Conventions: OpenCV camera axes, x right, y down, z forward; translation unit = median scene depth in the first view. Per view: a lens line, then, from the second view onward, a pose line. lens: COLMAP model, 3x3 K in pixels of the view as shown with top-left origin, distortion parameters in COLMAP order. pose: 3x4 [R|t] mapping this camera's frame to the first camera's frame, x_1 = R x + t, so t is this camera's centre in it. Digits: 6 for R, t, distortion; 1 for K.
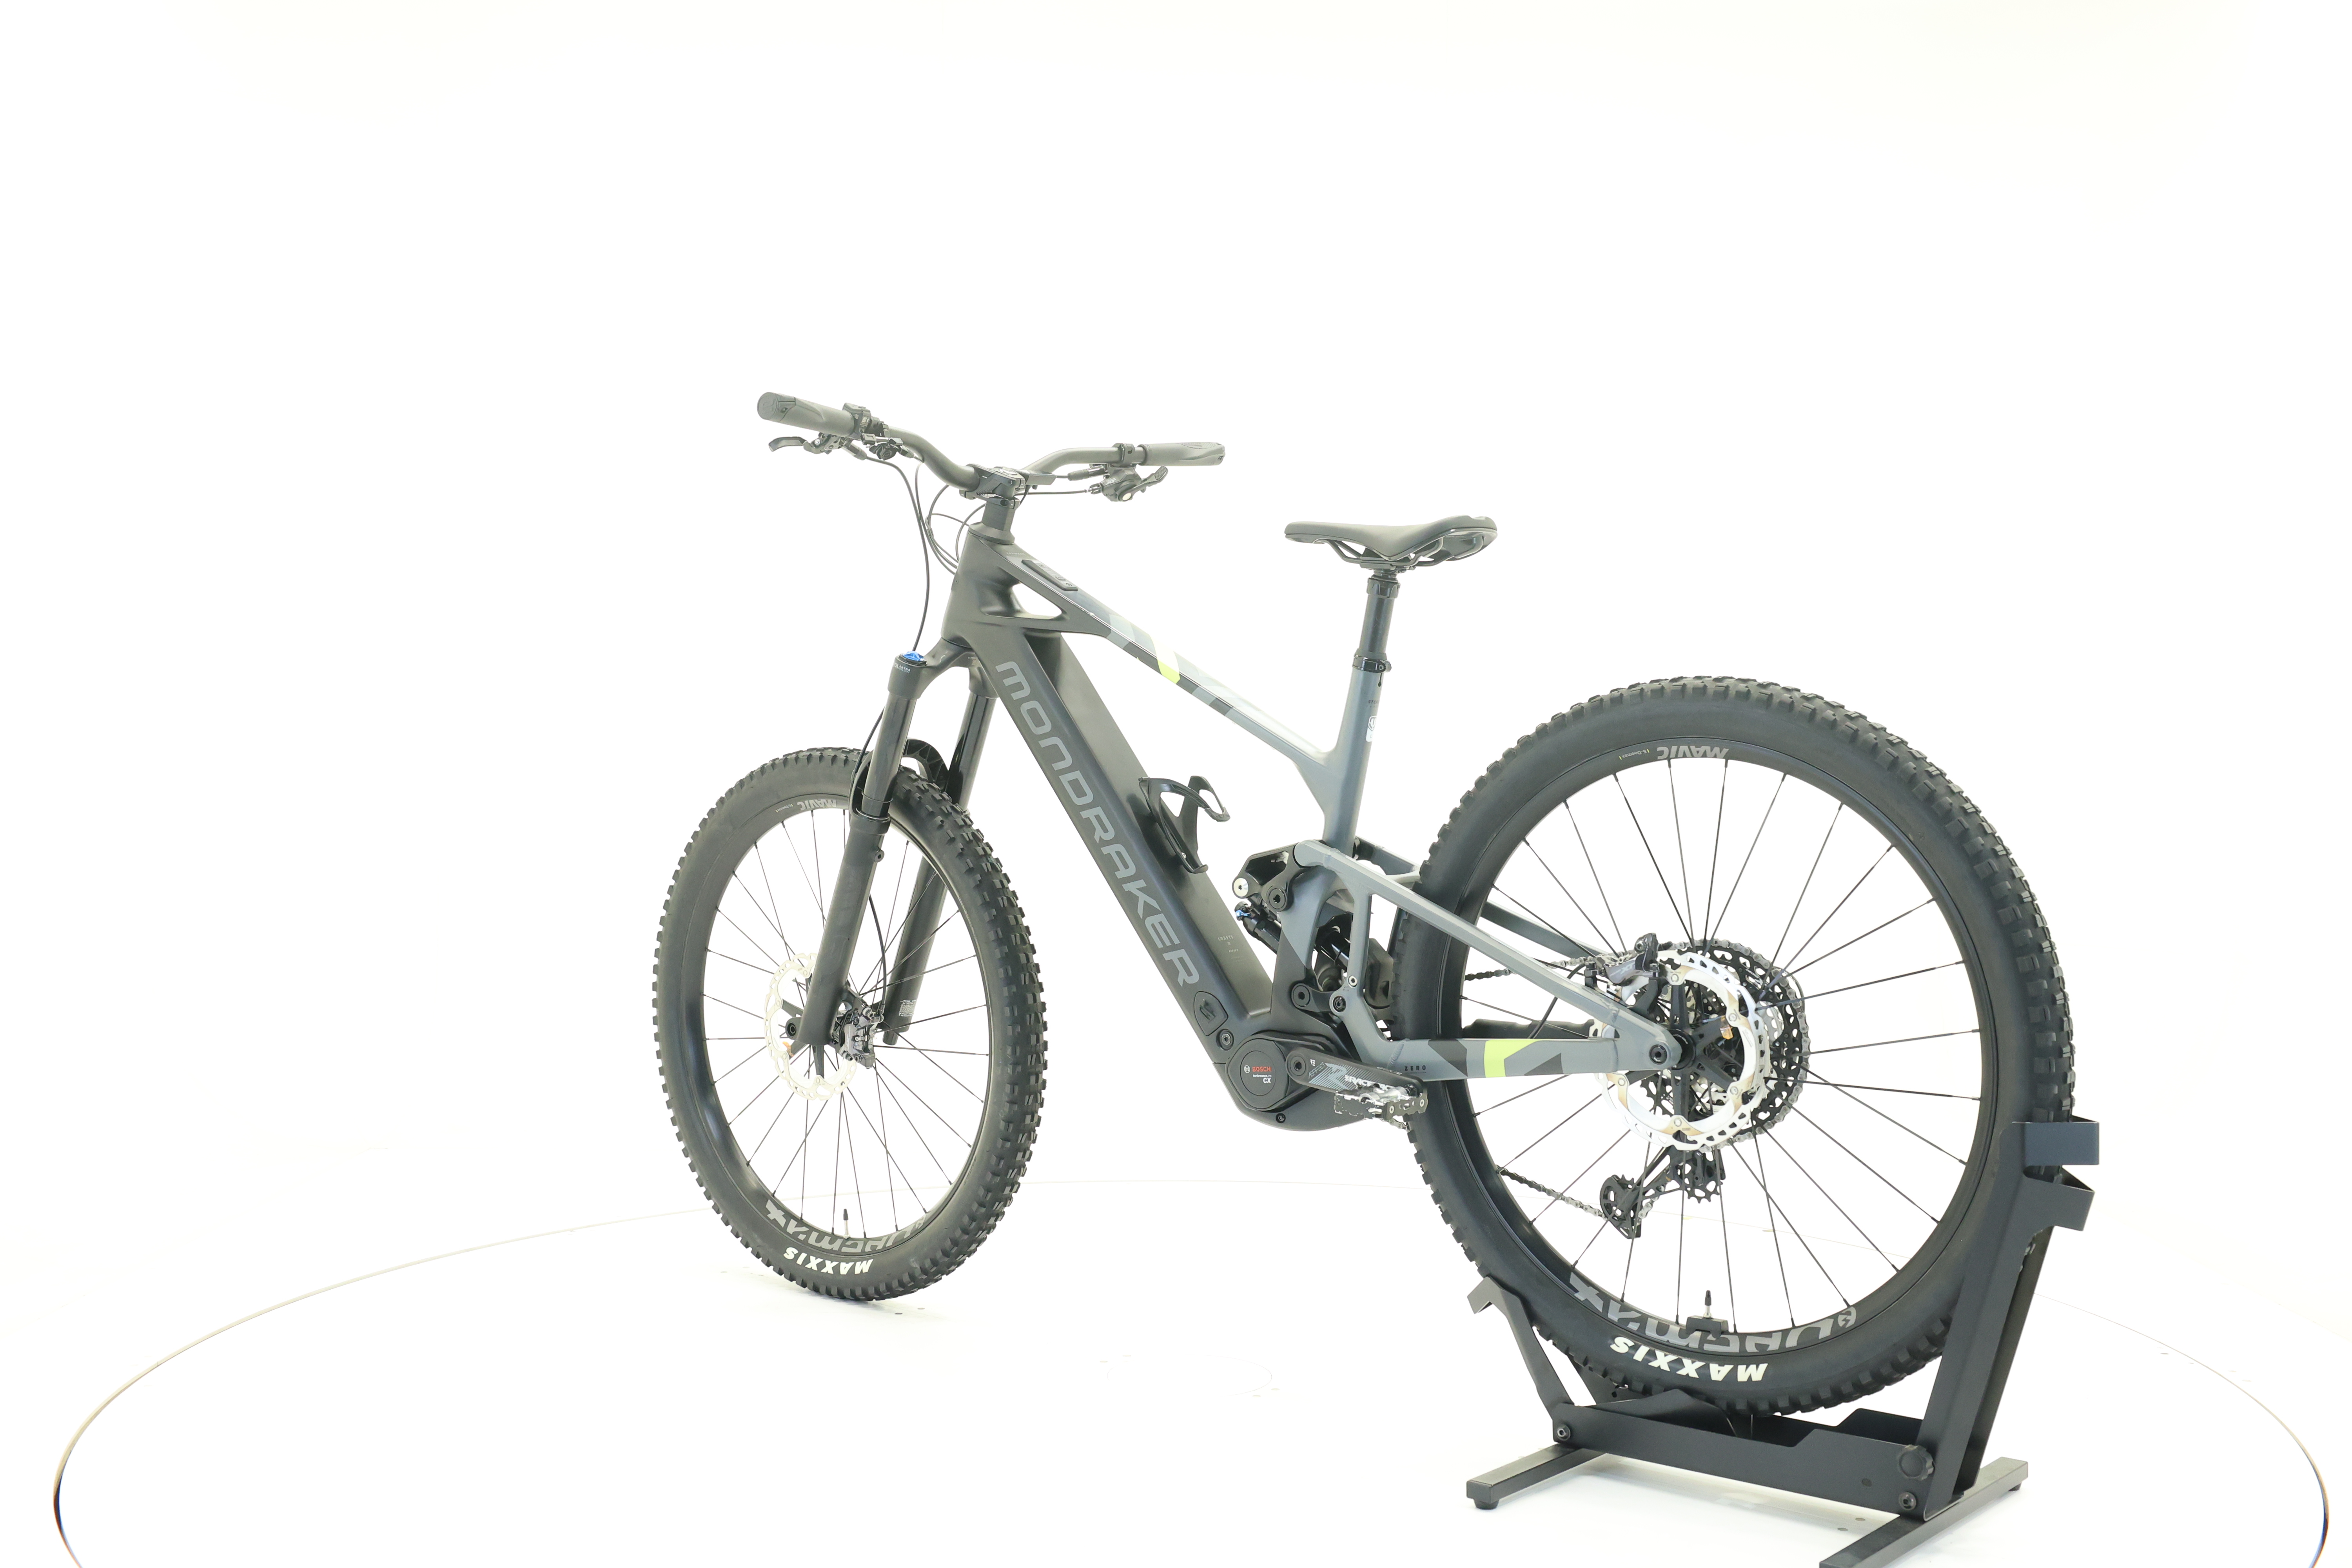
lens RADIAL K [[2485.1, 0, 1162.0], [0, 2485.1, 785.5], [0, 0, 1]] dist [0.011988, 0.000000]
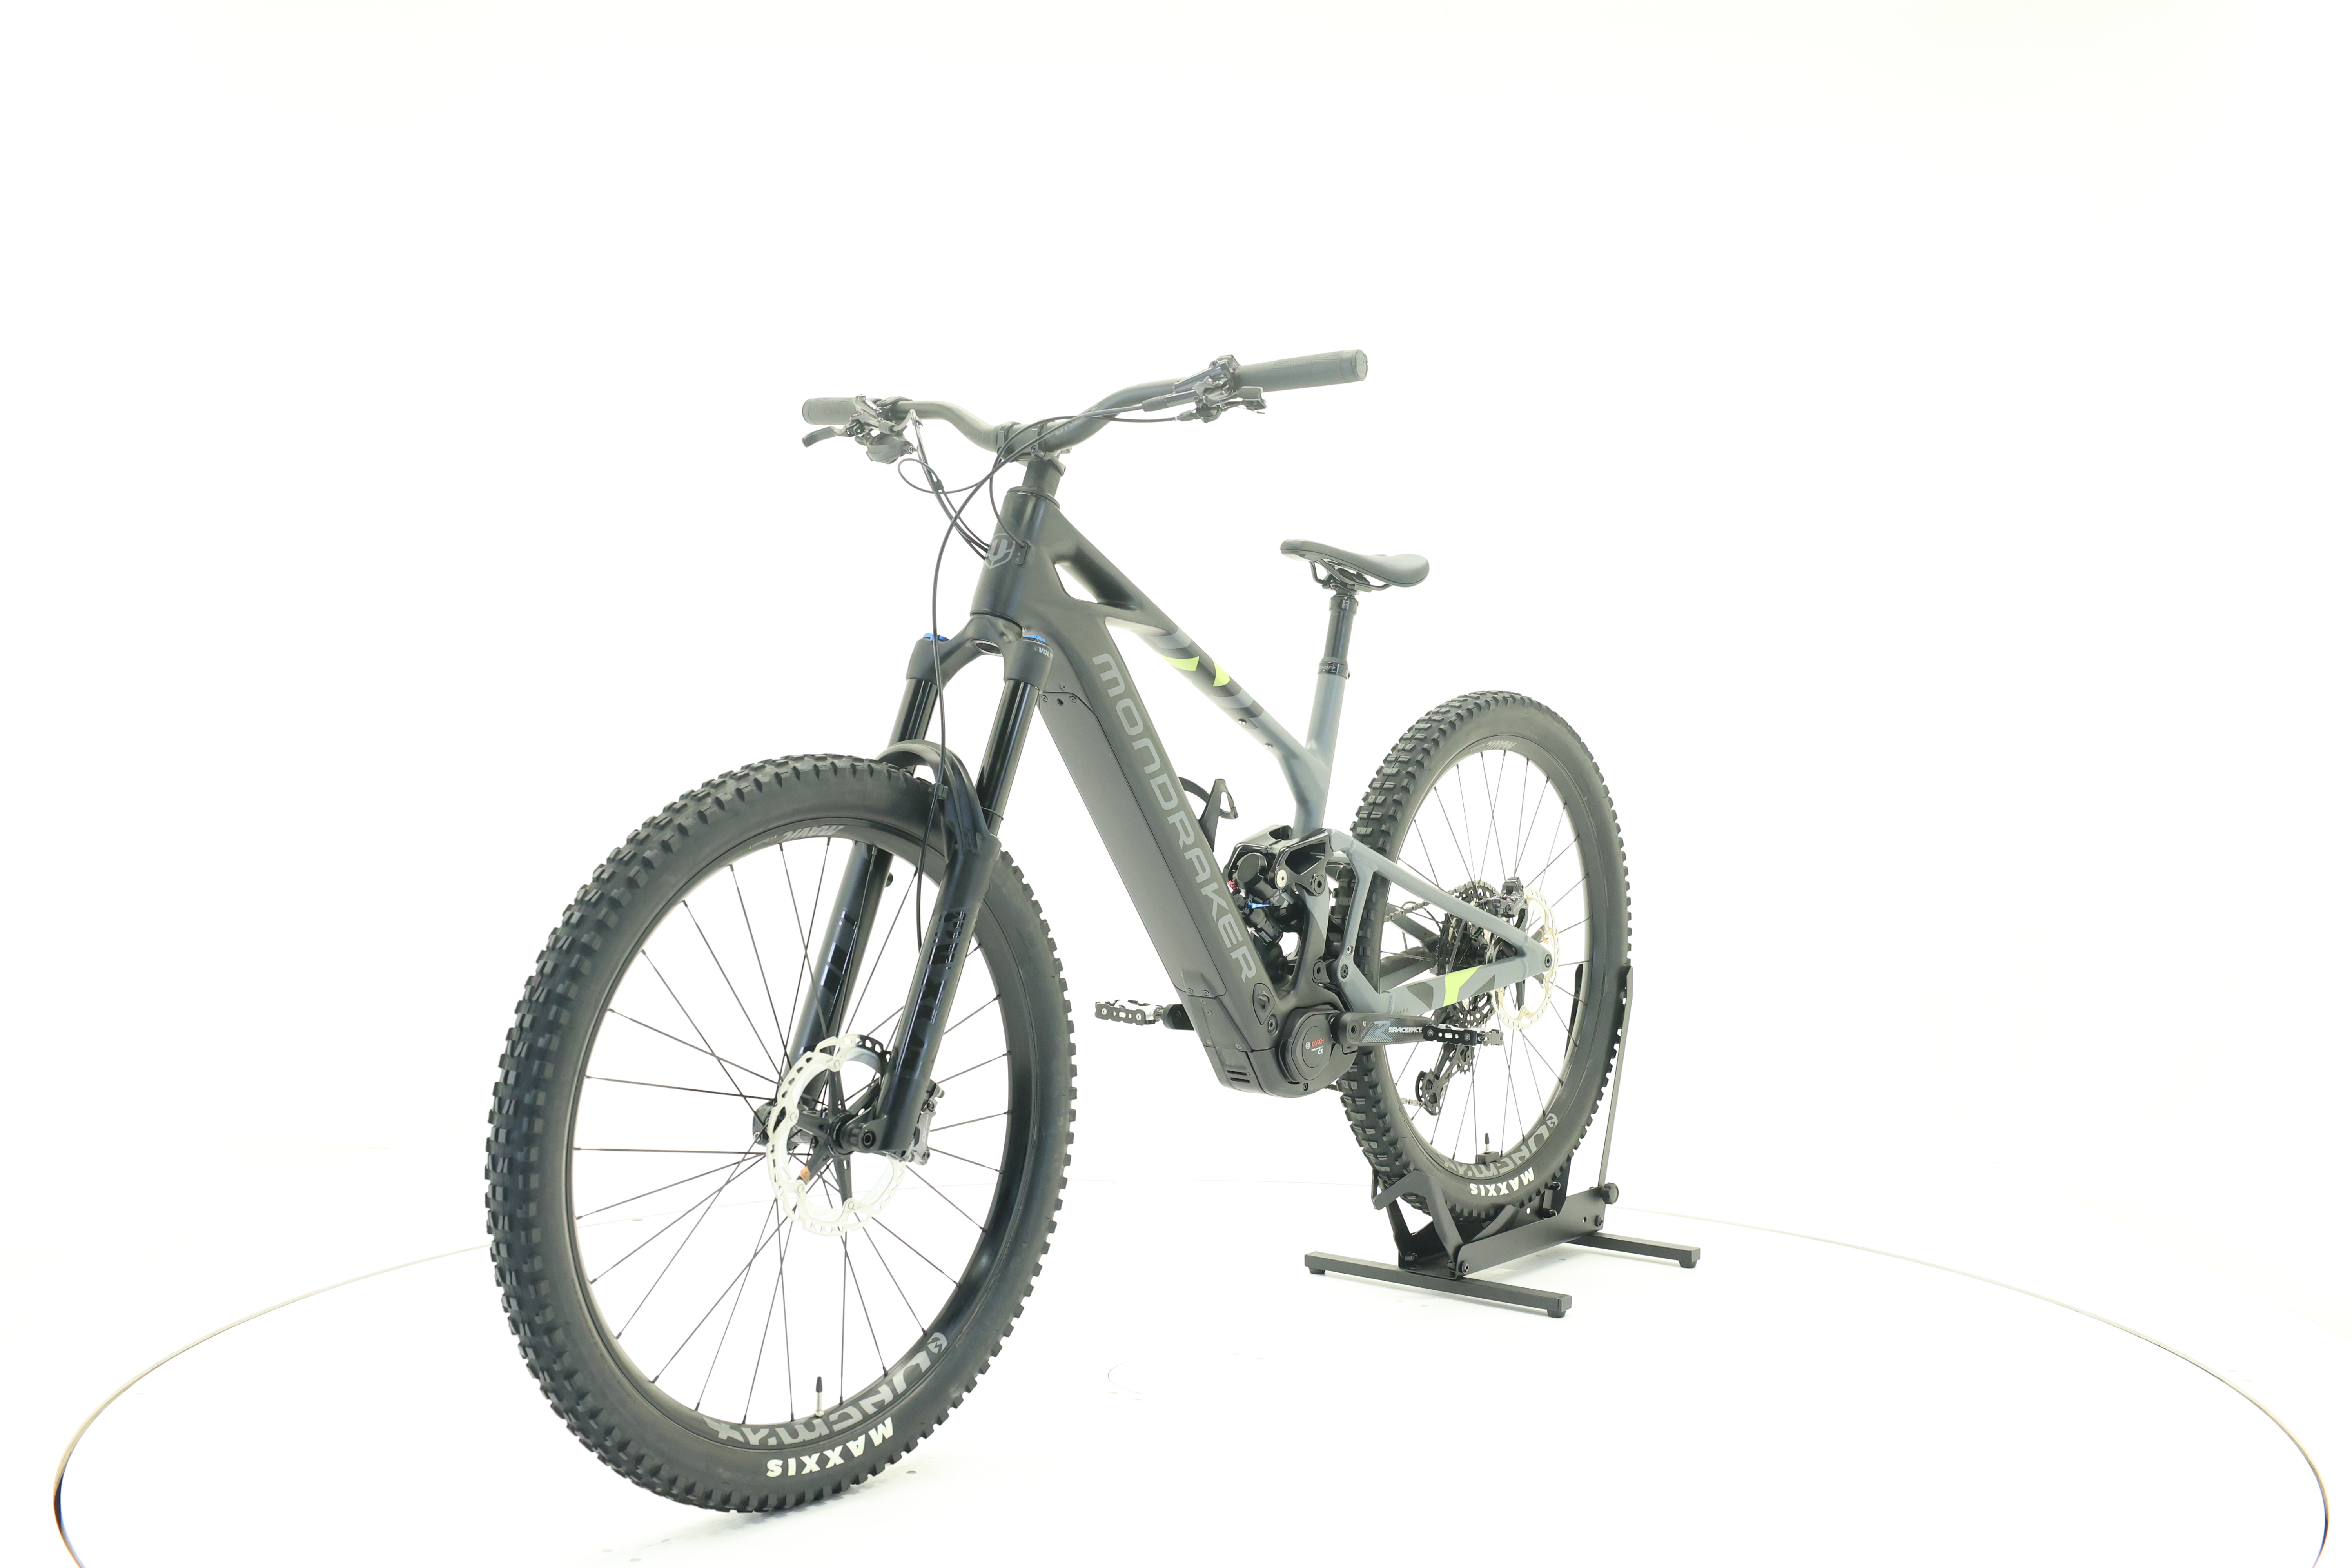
lens RADIAL K [[2485.1, 0, 1200.0], [0, 2485.1, 781.9], [0, 0, 1]] dist [0.011988, 0.000000]
pose [[-0.039631, -0.028880, 0.998797, -1.040381], [0.016142, 0.999433, 0.029539, -0.032488], [-0.999084, 0.017293, -0.039142, 1.094004]]
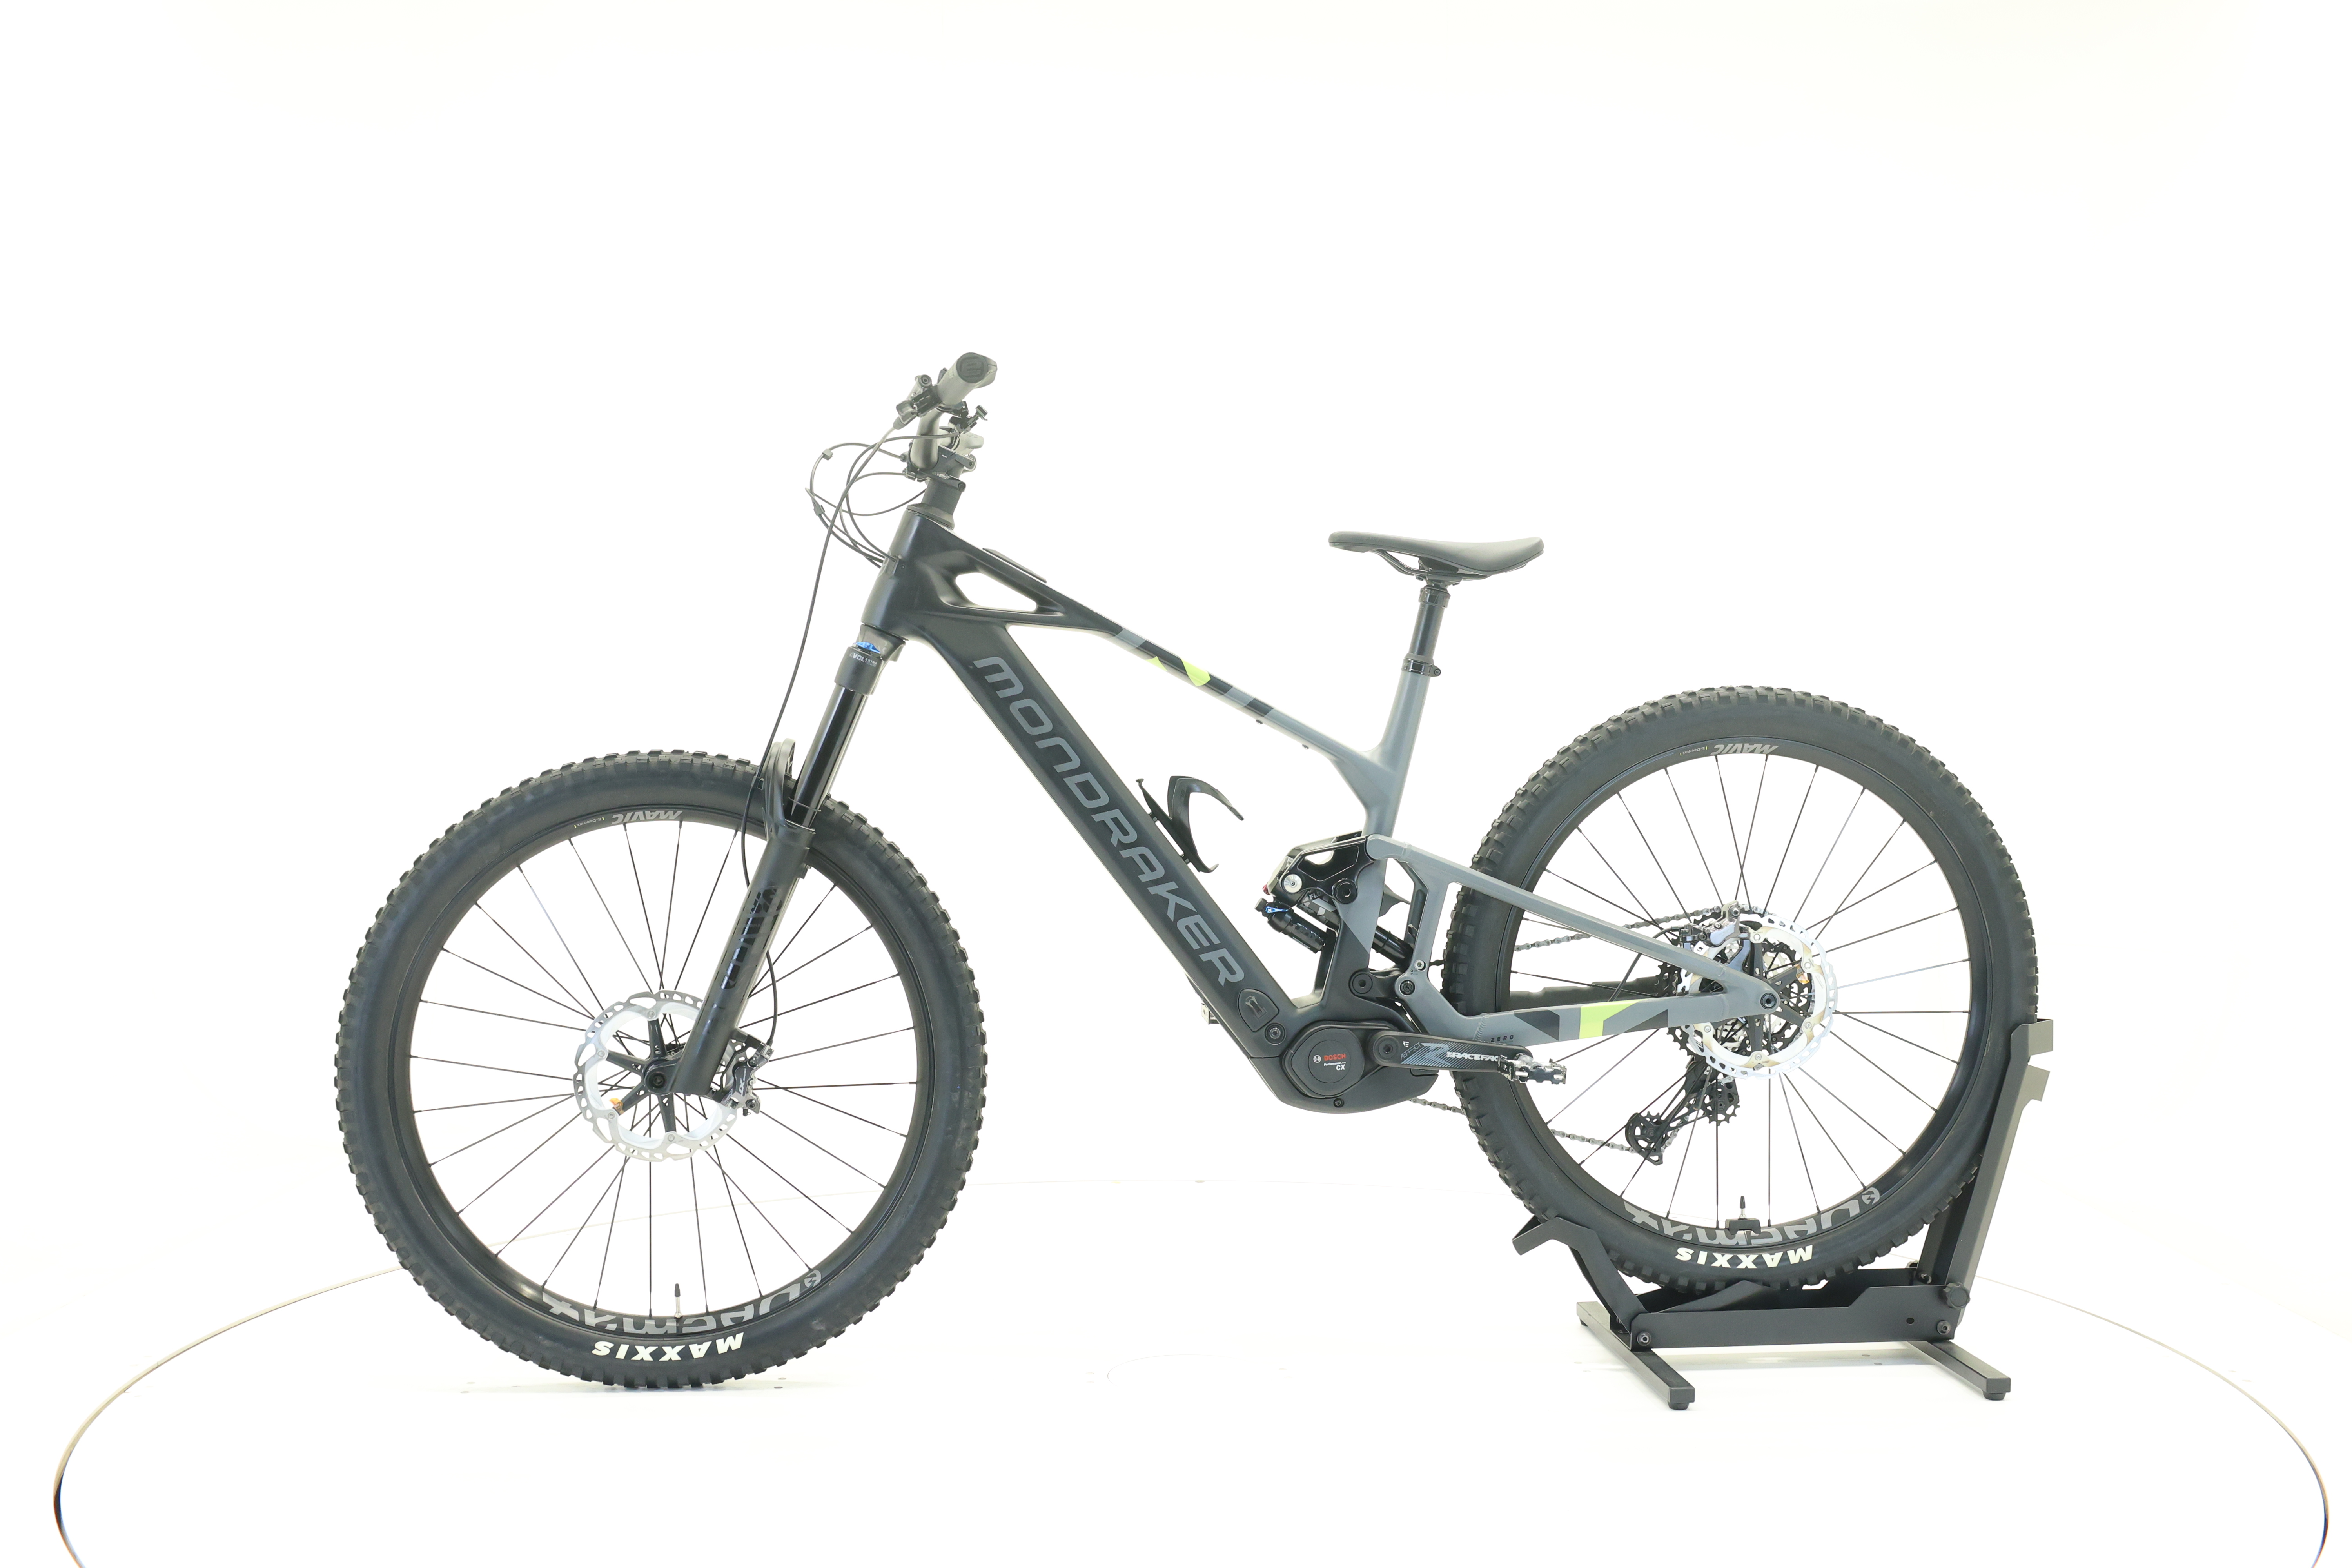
lens RADIAL K [[2485.1, 0, 1184.1], [0, 2485.1, 782.4], [0, 0, 1]] dist [0.011988, 0.000000]
pose [[0.687302, -0.020591, 0.726080, -0.755524], [0.013971, 0.999788, 0.015128, -0.017196], [-0.726237, -0.000253, 0.687444, 0.333237]]
